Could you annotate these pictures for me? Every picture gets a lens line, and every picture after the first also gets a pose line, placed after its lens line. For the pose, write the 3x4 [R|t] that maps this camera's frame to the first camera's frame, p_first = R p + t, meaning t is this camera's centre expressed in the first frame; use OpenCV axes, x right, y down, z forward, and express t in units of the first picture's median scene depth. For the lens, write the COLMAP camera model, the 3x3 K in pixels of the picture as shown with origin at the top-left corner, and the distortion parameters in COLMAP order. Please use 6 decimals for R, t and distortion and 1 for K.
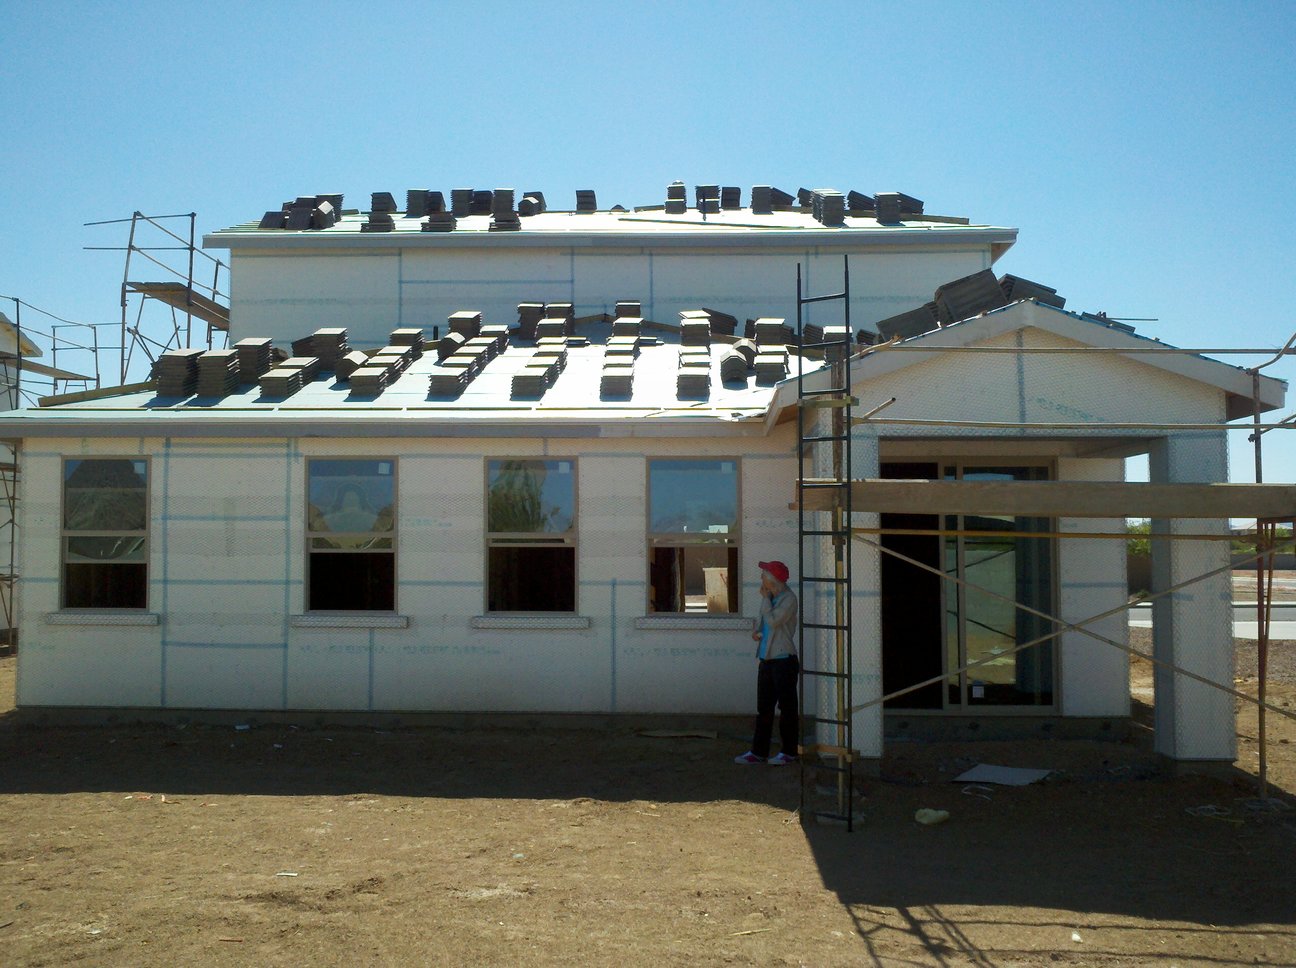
lens RADIAL K [[1262.5, 0, 643.7], [0, 1262.5, 492.1], [0, 0, 1]] dist [0.003495, 0.000000]
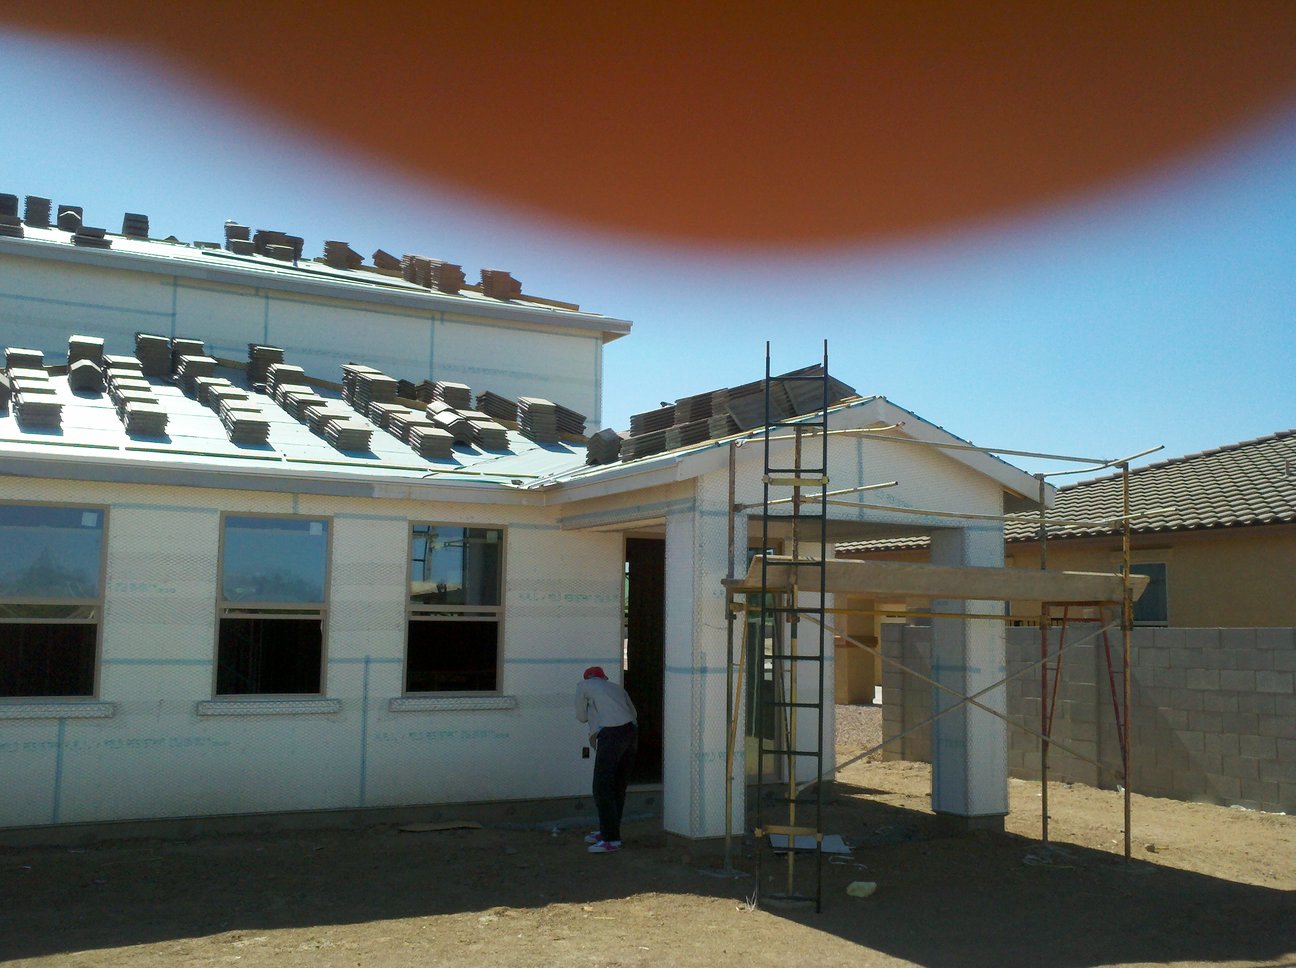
lens RADIAL K [[1262.5, 0, 646.1], [0, 1262.5, 476.7], [0, 0, 1]] dist [0.003495, 0.000000]
pose [[0.867794, 0.066657, 0.492433, -0.300481], [-0.032042, 0.996406, -0.078410, 0.006214], [-0.495890, 0.052265, 0.866811, 0.117860]]
